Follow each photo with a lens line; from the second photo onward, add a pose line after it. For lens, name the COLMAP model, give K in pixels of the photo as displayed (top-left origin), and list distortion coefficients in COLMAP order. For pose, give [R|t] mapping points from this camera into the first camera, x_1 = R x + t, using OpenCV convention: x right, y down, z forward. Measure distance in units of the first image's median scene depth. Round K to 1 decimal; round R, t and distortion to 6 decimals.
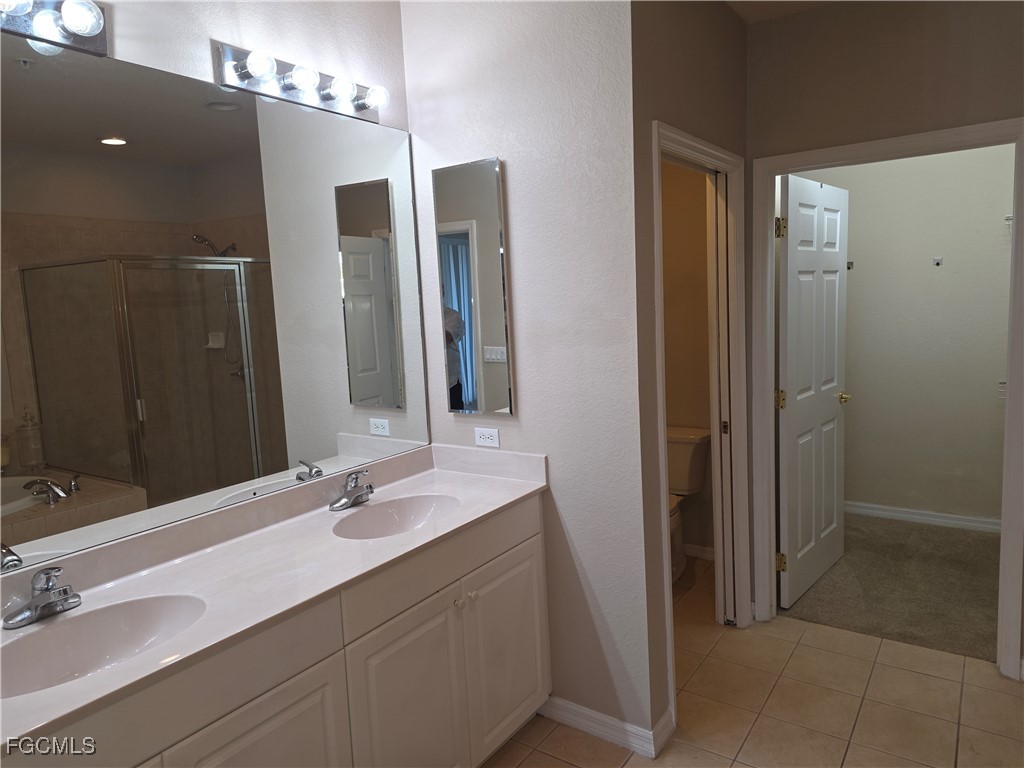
lens RADIAL K [[681.9, 0, 513.4], [0, 681.9, 376.1], [0, 0, 1]] dist [0.085353, -0.085345]
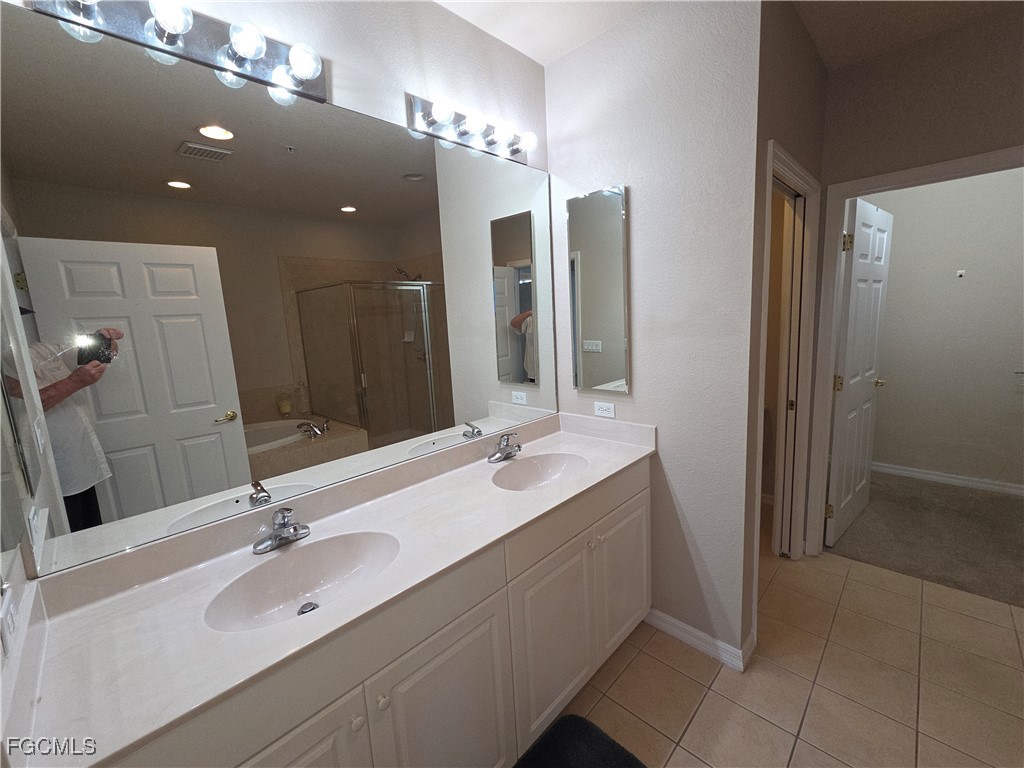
lens RADIAL K [[415.7, 0, 512.2], [0, 415.7, 379.5], [0, 0, 1]] dist [0.000474, 0.000087]
pose [[0.986335, 0.019880, -0.163548, -0.084107], [-0.012520, 0.998867, 0.045910, -0.000491], [0.164275, -0.043235, 0.985467, 0.203903]]
